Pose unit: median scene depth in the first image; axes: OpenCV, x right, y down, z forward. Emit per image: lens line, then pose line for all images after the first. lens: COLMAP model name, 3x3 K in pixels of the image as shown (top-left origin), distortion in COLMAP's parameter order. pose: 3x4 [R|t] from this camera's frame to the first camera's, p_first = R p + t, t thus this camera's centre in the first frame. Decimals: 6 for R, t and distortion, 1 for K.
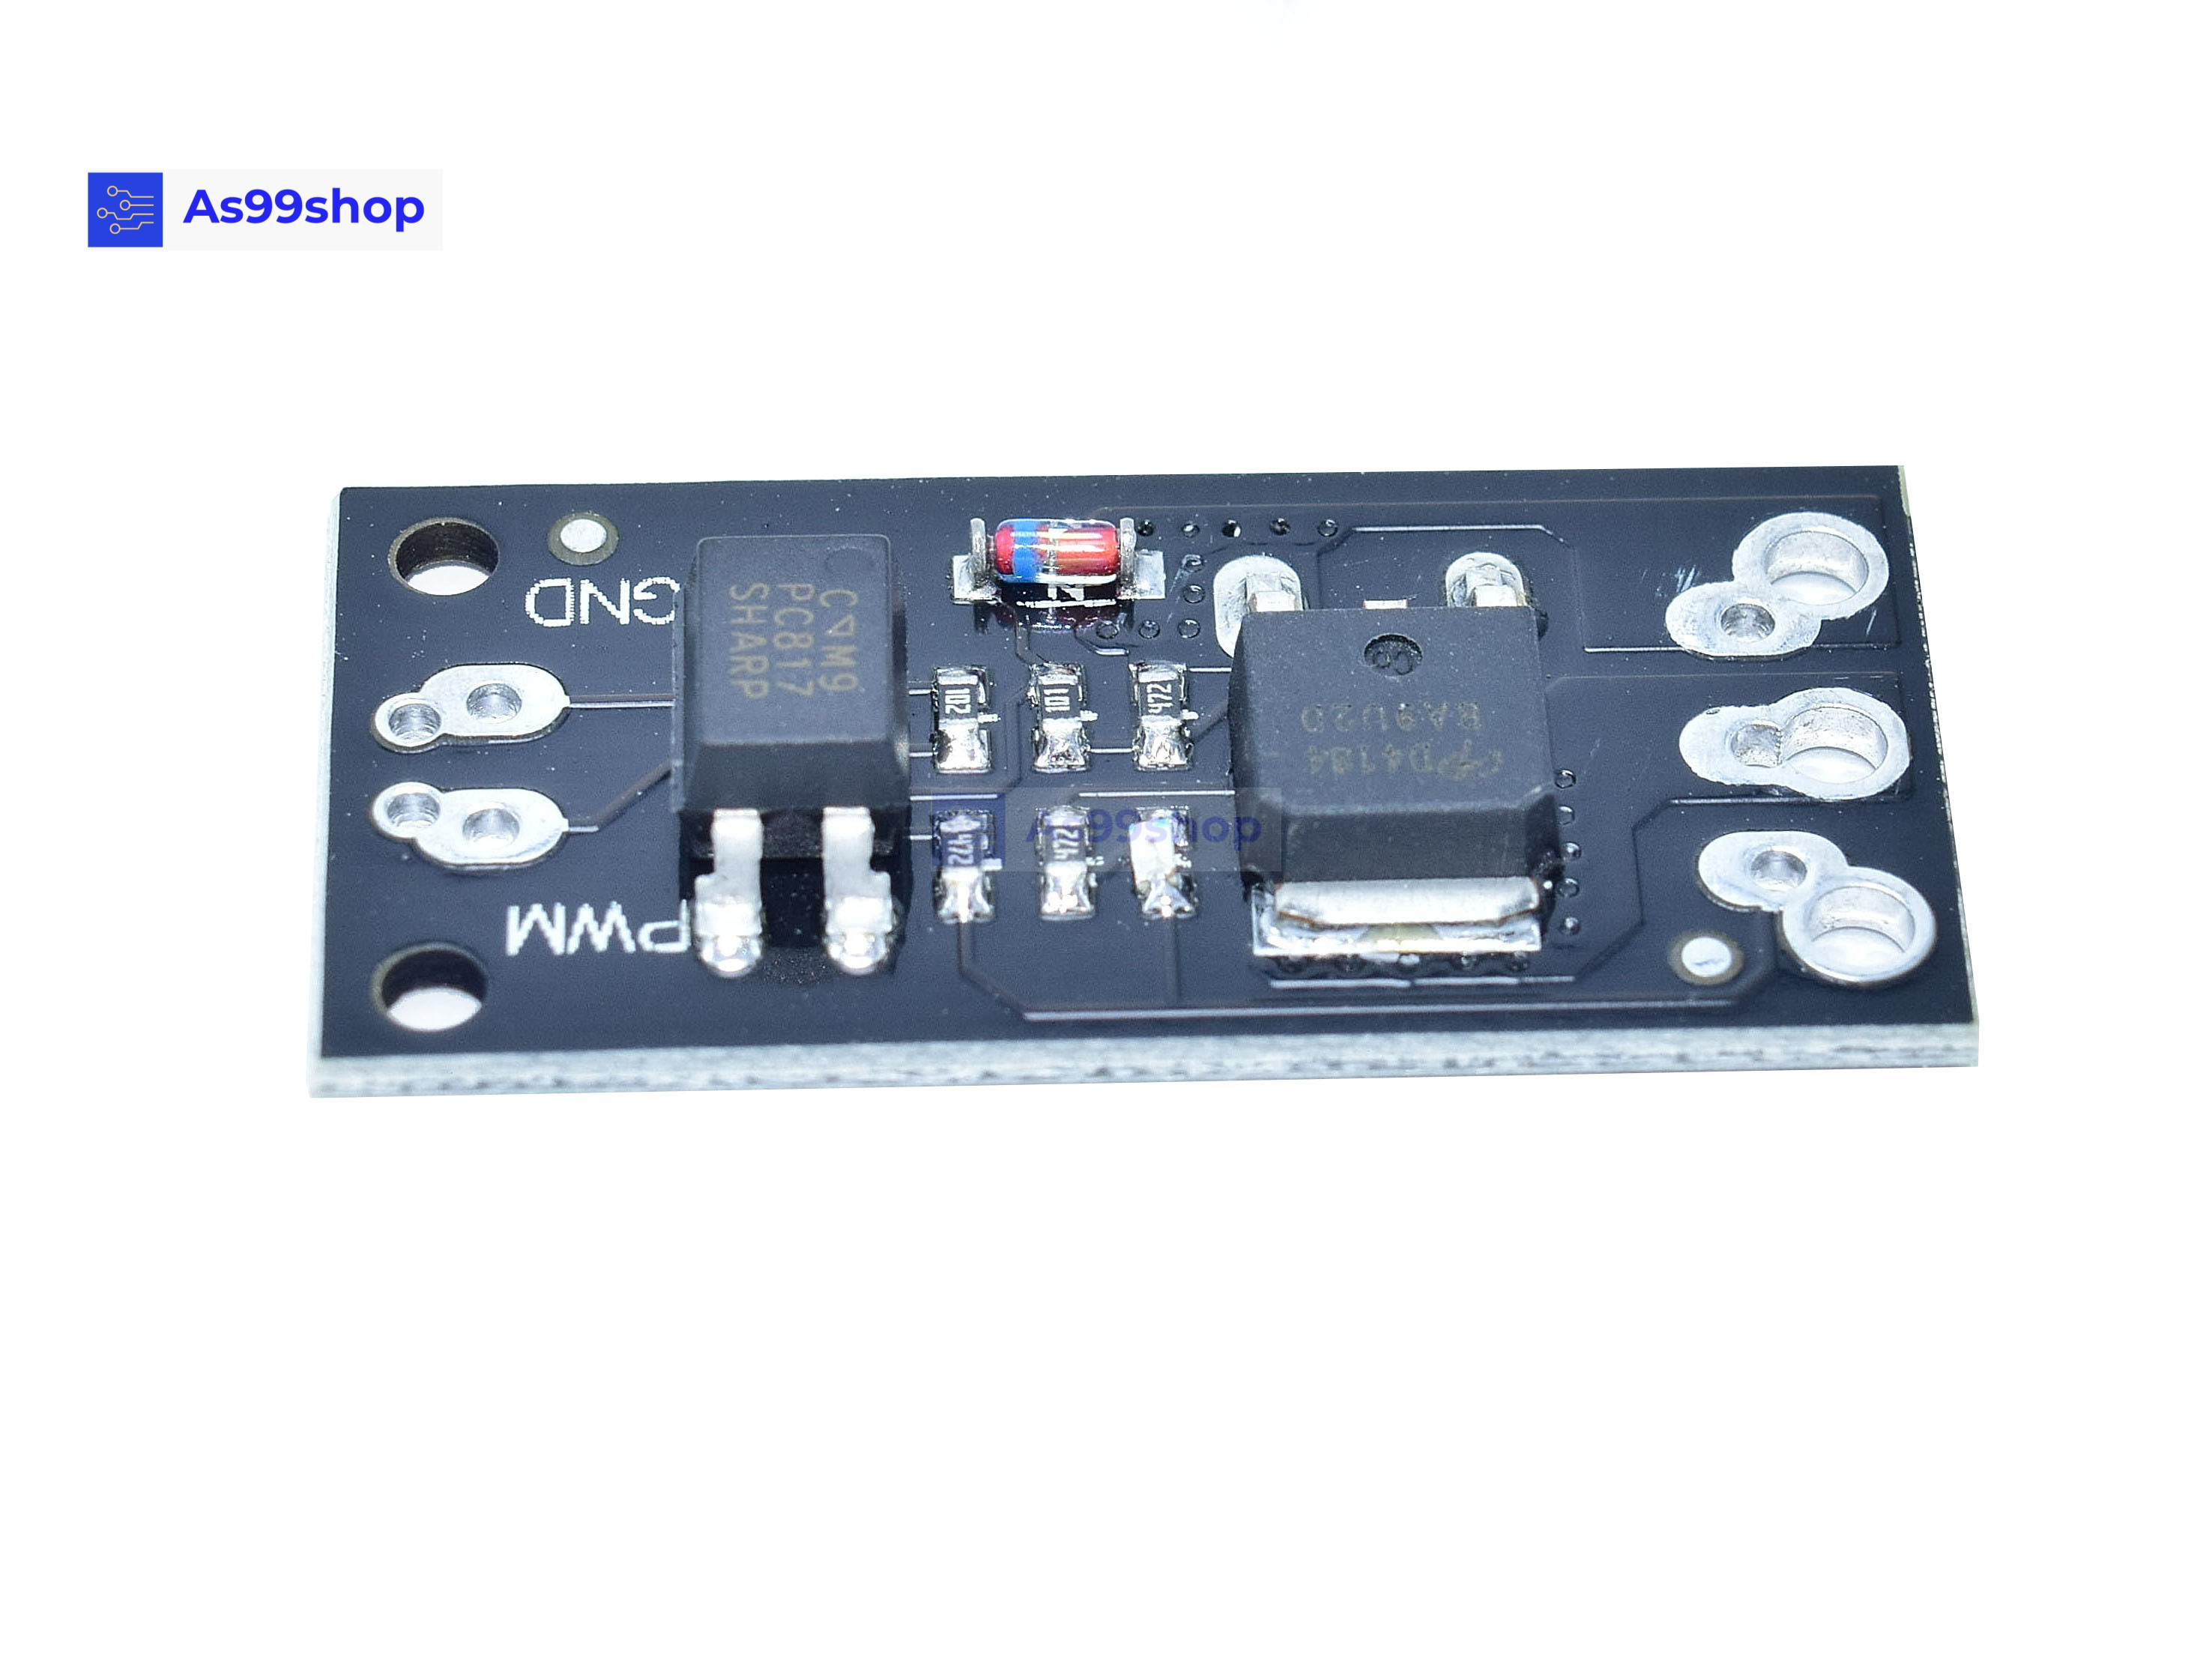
lens RADIAL K [[8484.5, 0, 1102.8], [0, 8484.5, 829.0], [0, 0, 1]] dist [-0.436936, 0.000000]
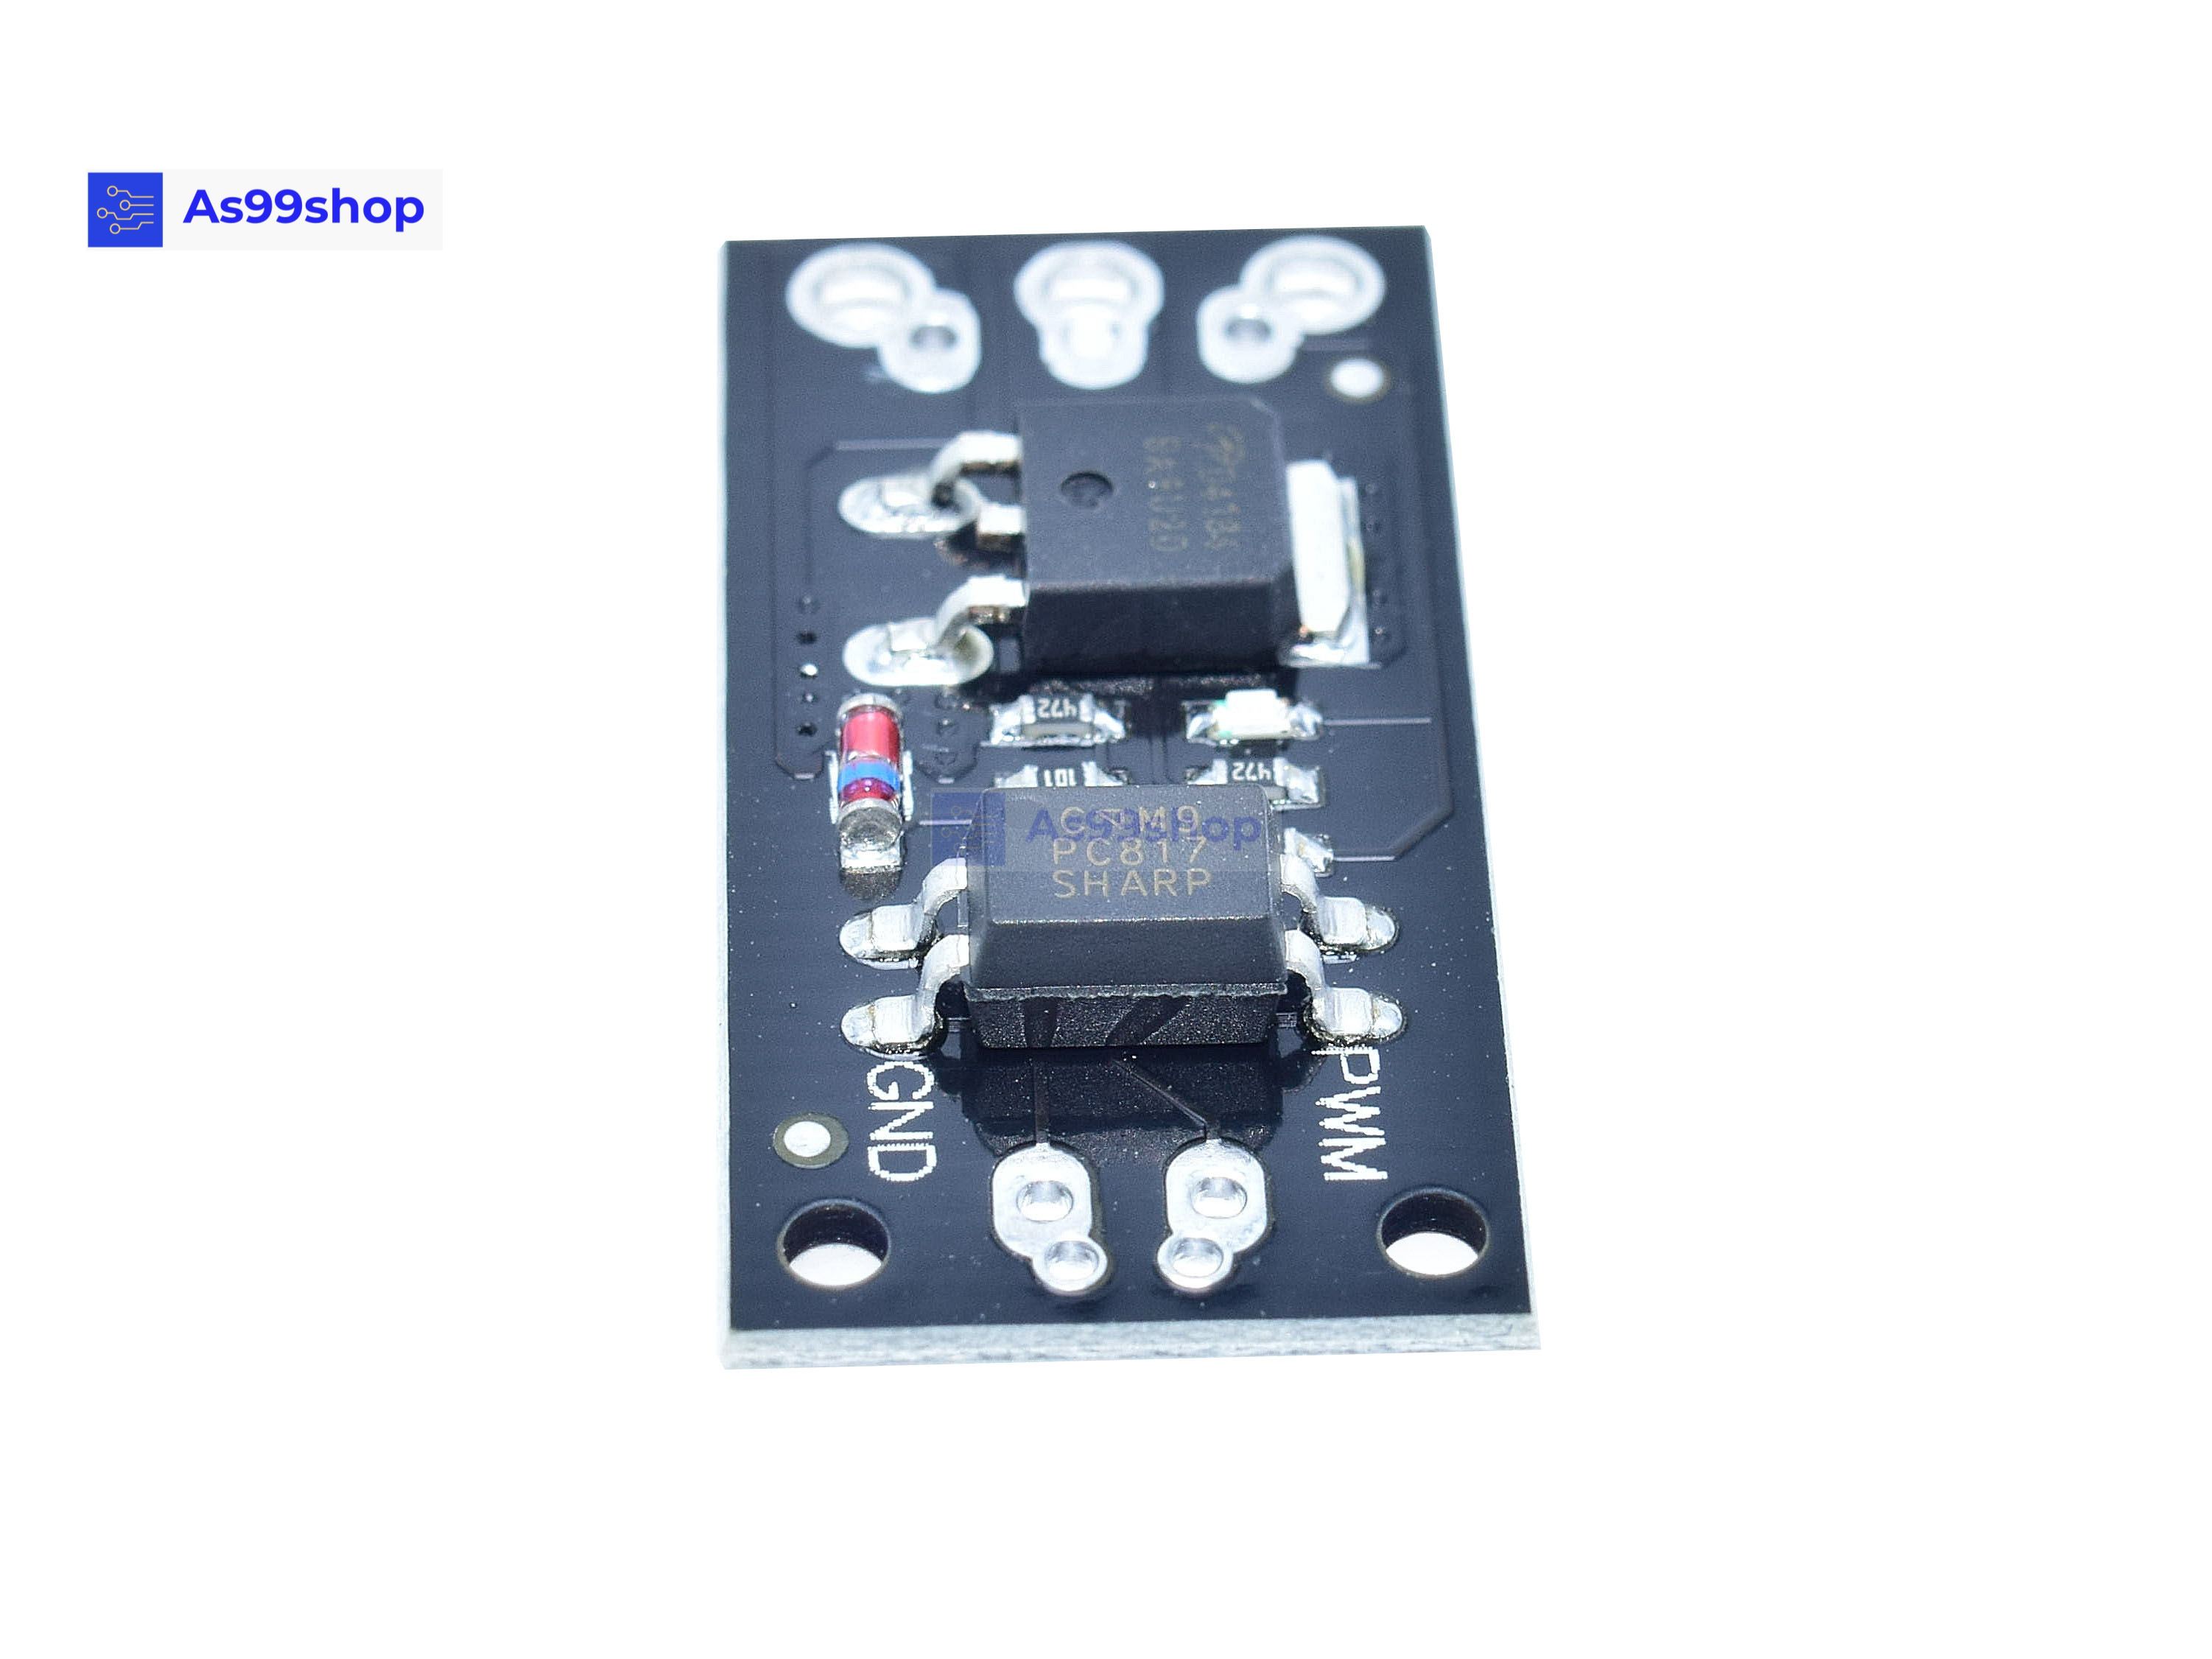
lens RADIAL K [[8485.0, 0, 1105.4], [0, 8485.0, 828.4], [0, 0, 1]] dist [-0.436936, 0.000000]
pose [[-0.002316, -0.717616, 0.696435, -0.738574], [0.728511, 0.475871, 0.492766, -0.523881], [-0.685030, 0.508502, 0.521690, 0.469077]]
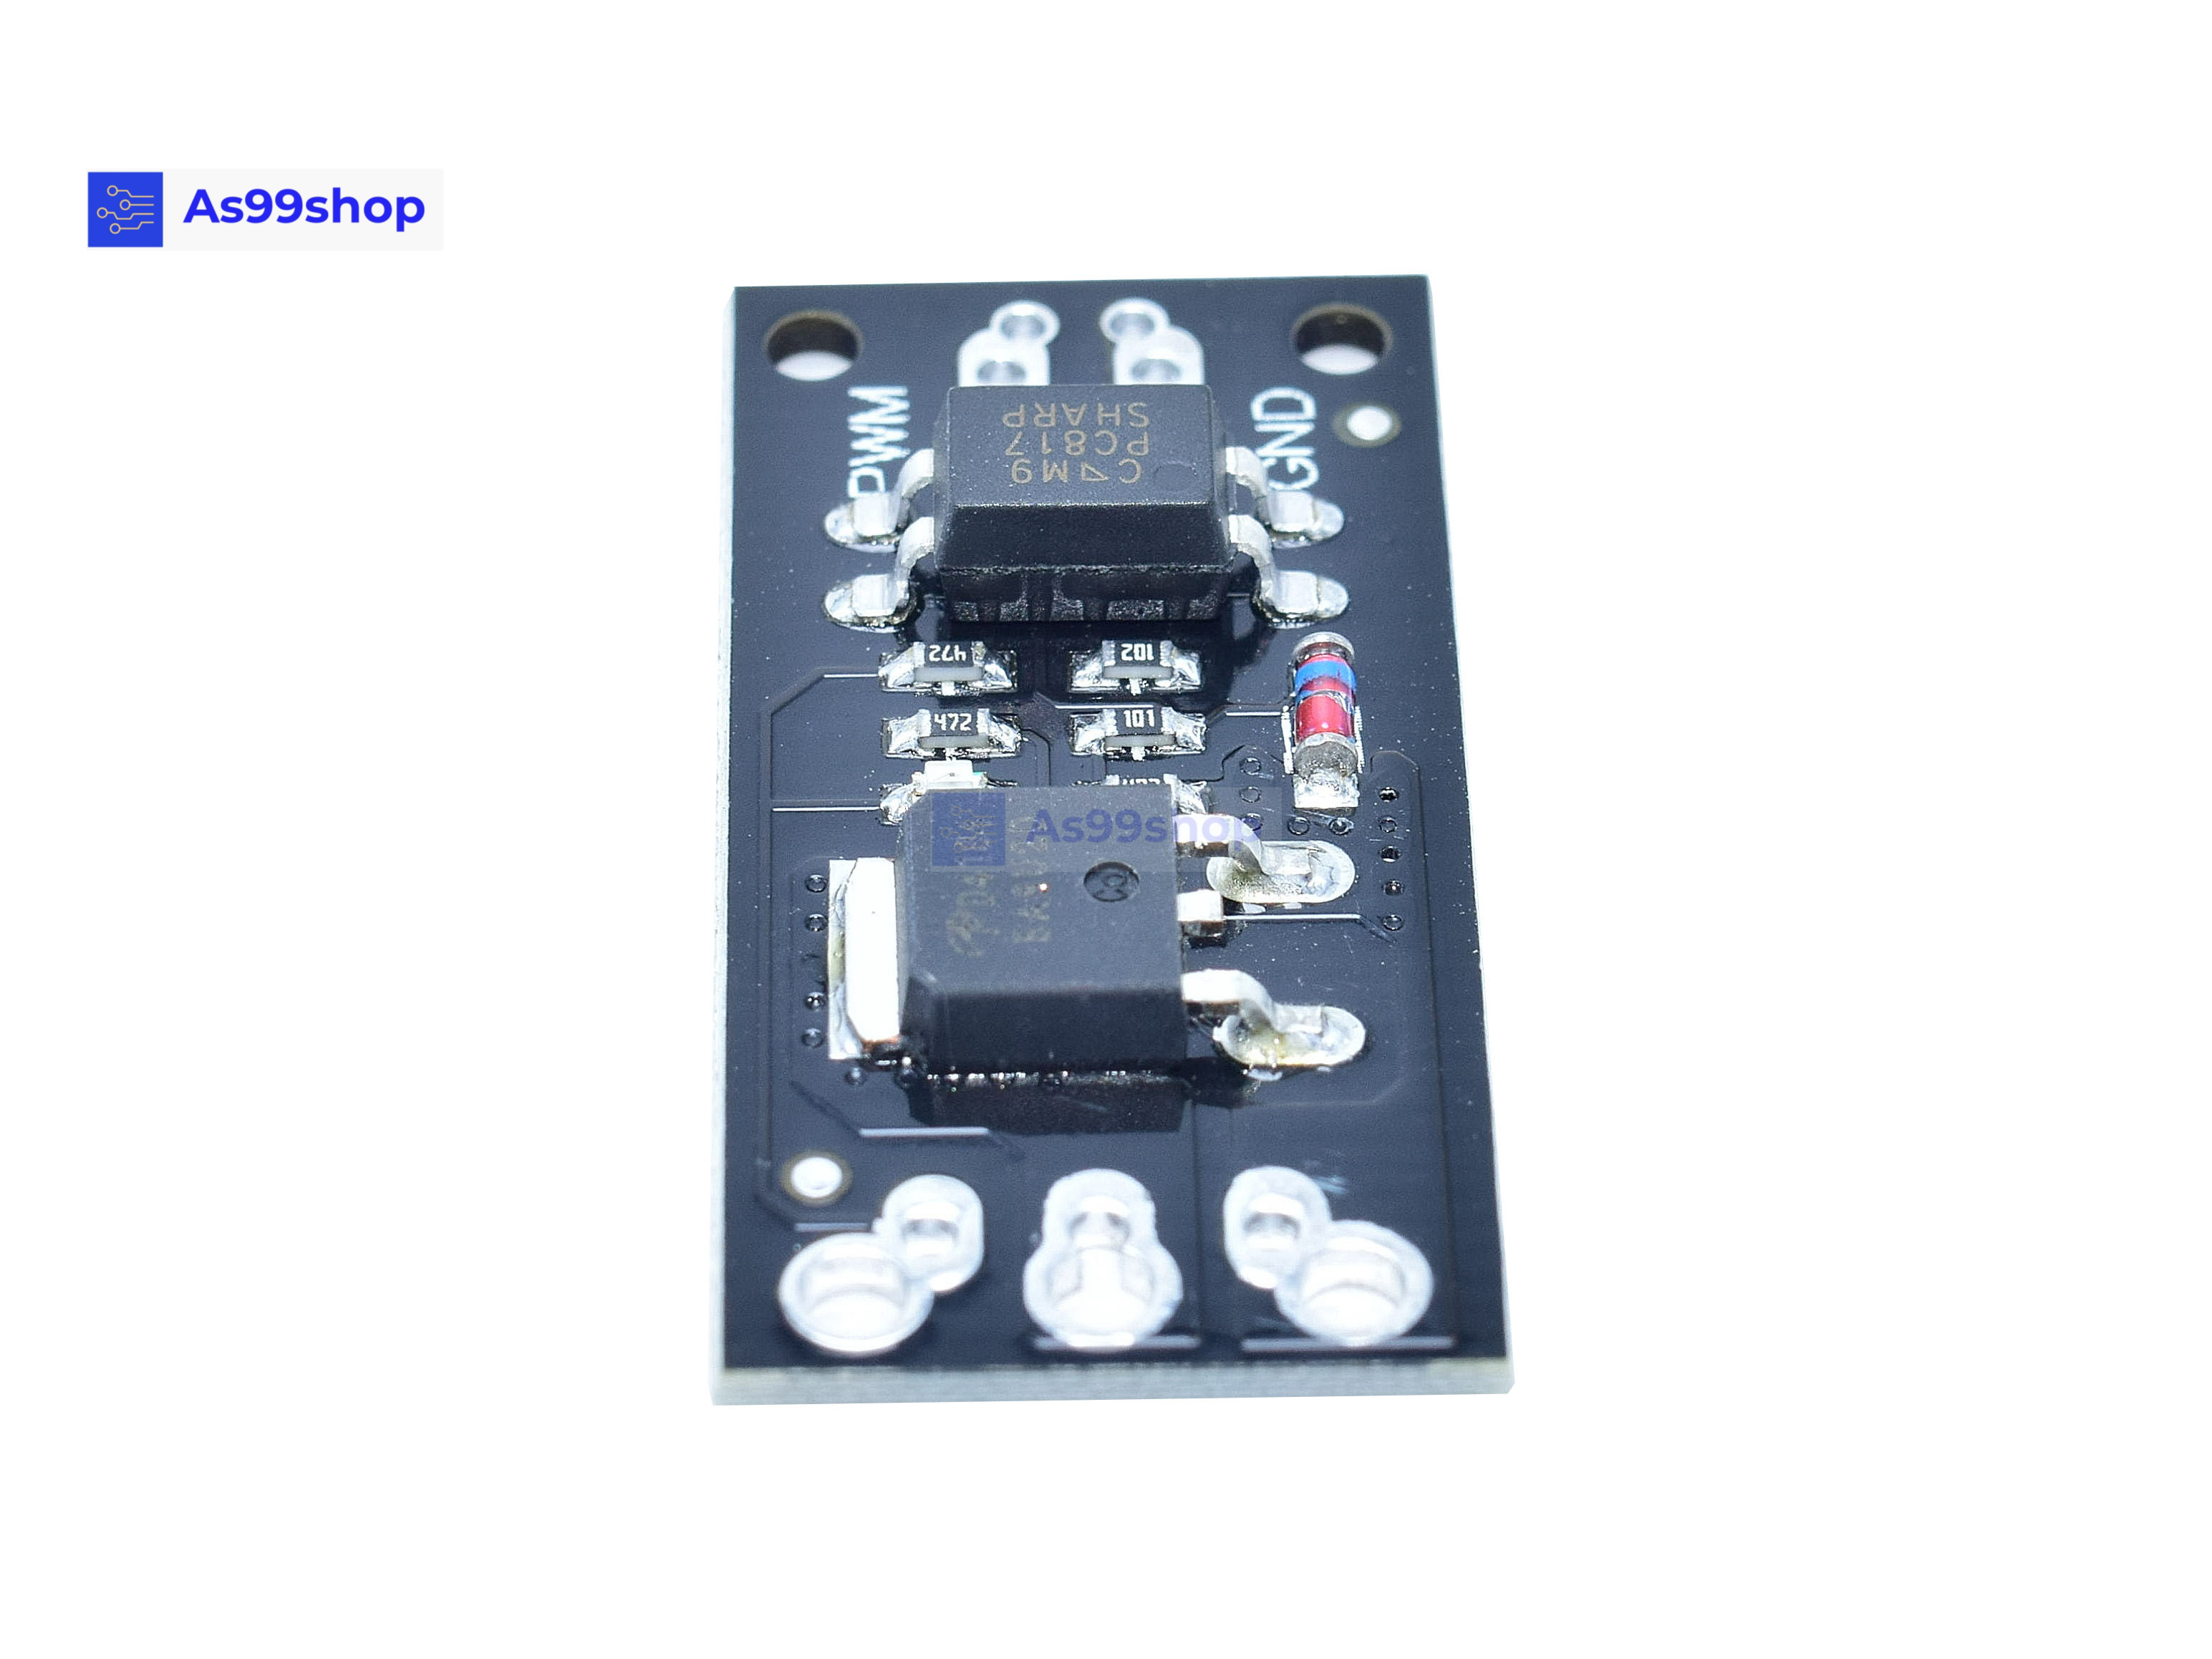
lens RADIAL K [[8484.1, 0, 1104.7], [0, 8484.1, 828.9], [0, 0, 1]] dist [-0.436936, 0.000000]
pose [[-0.010544, 0.709873, -0.704251, 0.761946], [-0.734862, 0.472129, 0.486901, -0.529276], [0.678135, 0.522661, 0.516680, 0.464122]]
